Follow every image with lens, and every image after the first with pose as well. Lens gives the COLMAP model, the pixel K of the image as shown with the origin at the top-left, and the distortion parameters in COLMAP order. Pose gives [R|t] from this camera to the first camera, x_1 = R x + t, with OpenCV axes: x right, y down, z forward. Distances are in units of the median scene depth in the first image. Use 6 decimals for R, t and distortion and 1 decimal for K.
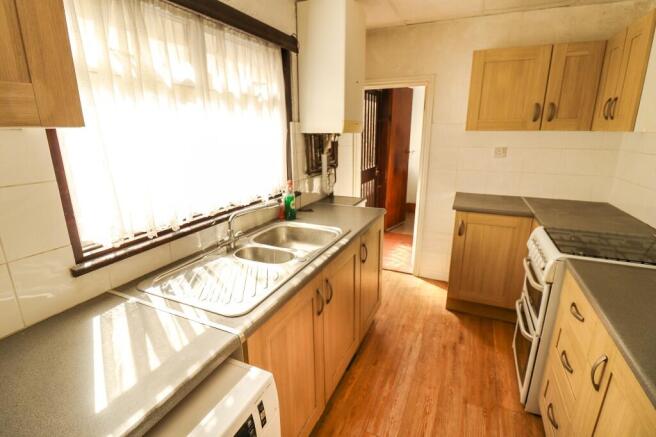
lens RADIAL K [[310.9, 0, 330.6], [0, 310.9, 212.4], [0, 0, 1]] dist [-0.009292, -0.004975]
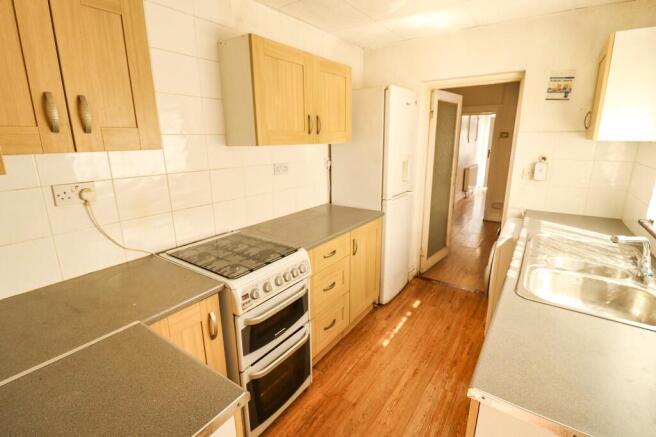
lens RADIAL K [[310.9, 0, 330.8], [0, 310.9, 216.2], [0, 0, 1]] dist [-0.009292, -0.004975]
pose [[-0.985094, -0.035733, 0.168262, 0.376245], [0.050636, 0.874607, 0.482181, -0.454488], [-0.164393, 0.483513, -0.859761, 1.650415]]
